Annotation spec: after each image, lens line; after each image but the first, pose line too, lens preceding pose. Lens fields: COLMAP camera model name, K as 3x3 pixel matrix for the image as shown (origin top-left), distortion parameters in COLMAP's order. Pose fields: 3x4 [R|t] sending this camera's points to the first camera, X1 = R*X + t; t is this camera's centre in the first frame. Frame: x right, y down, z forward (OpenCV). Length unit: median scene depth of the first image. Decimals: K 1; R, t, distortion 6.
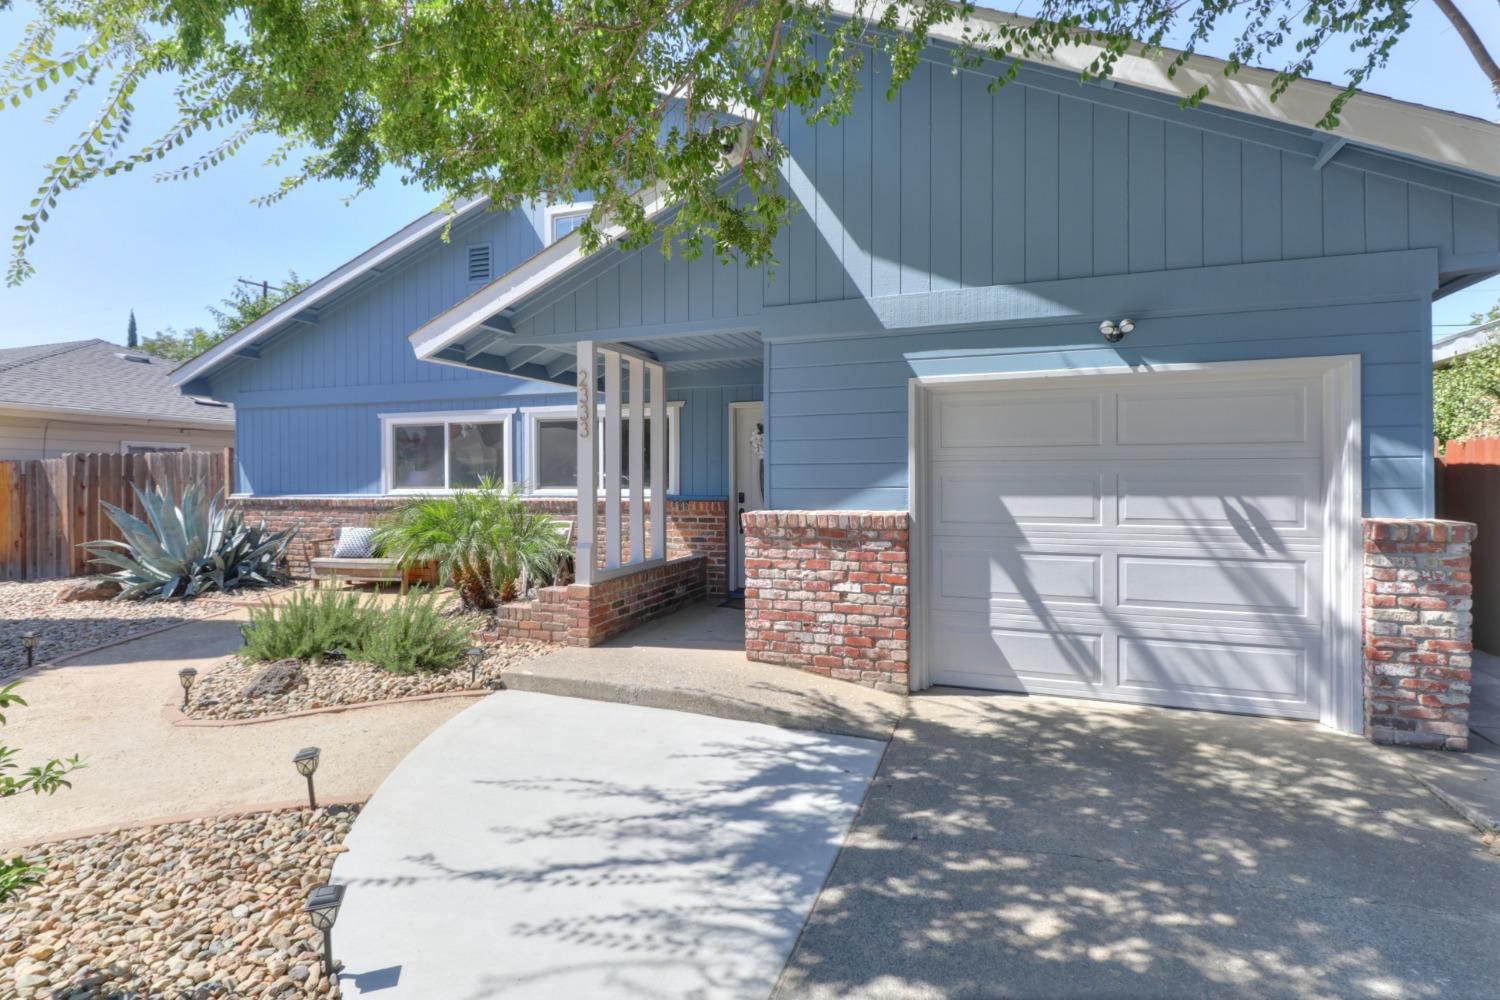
lens RADIAL K [[720.8, 0, 765.4], [0, 720.8, 470.2], [0, 0, 1]] dist [0.011520, -0.009084]
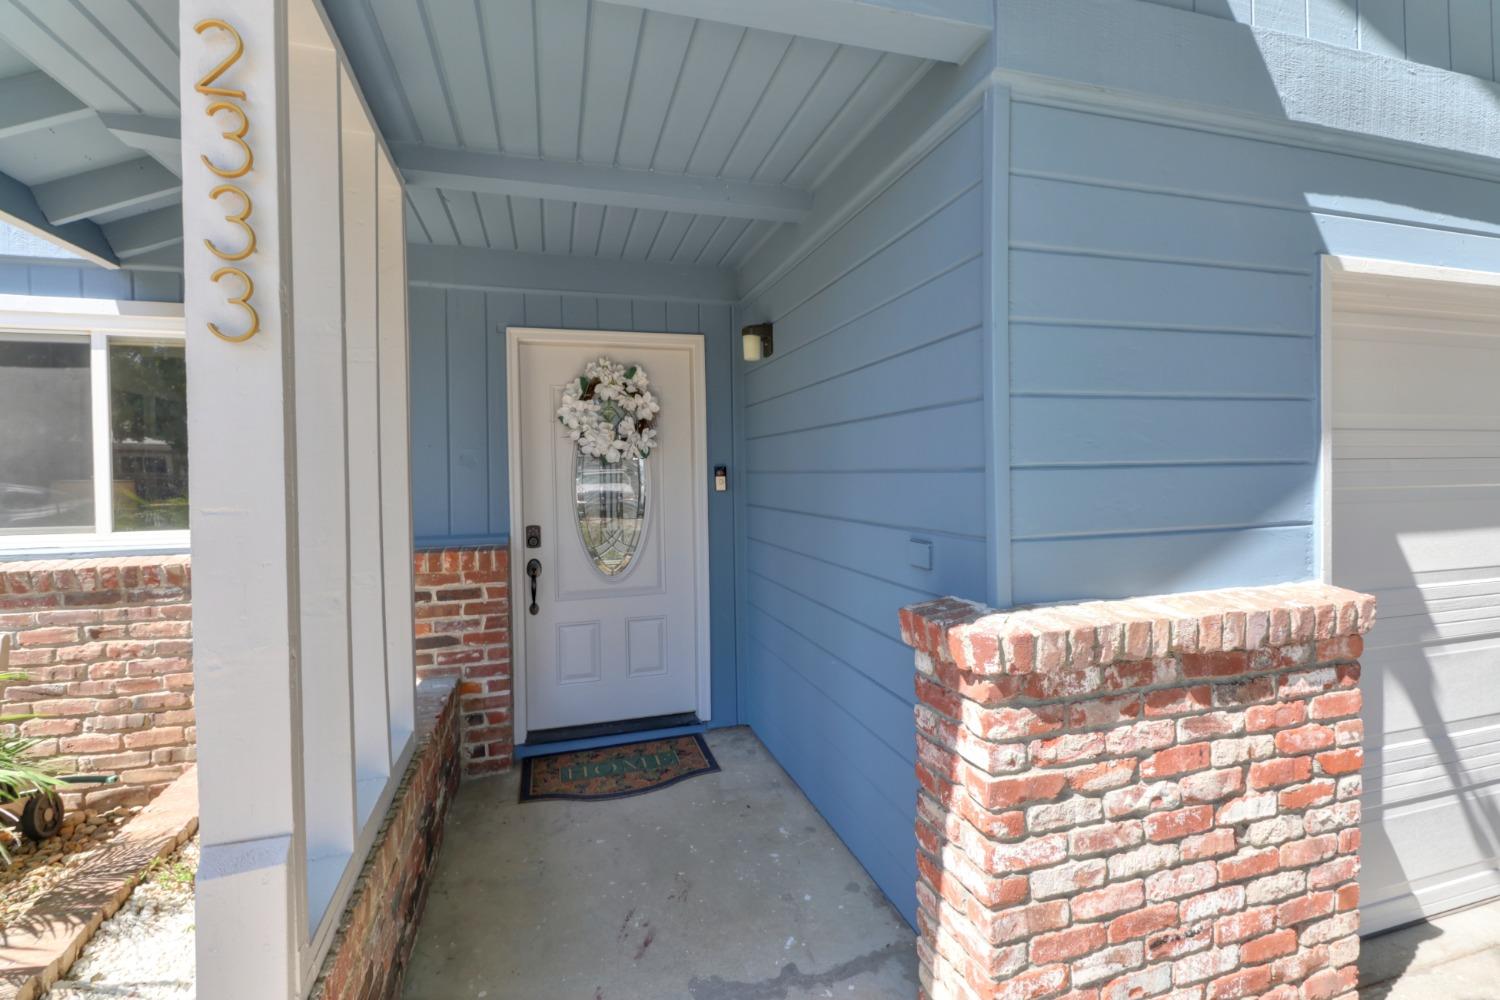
lens RADIAL K [[720.8, 0, 773.1], [0, 720.8, 473.5], [0, 0, 1]] dist [0.011520, -0.009084]
pose [[0.805111, -0.011319, 0.593016, -0.288260], [0.005804, 0.999920, 0.011207, -0.010492], [-0.593096, -0.005581, 0.805113, 0.841377]]
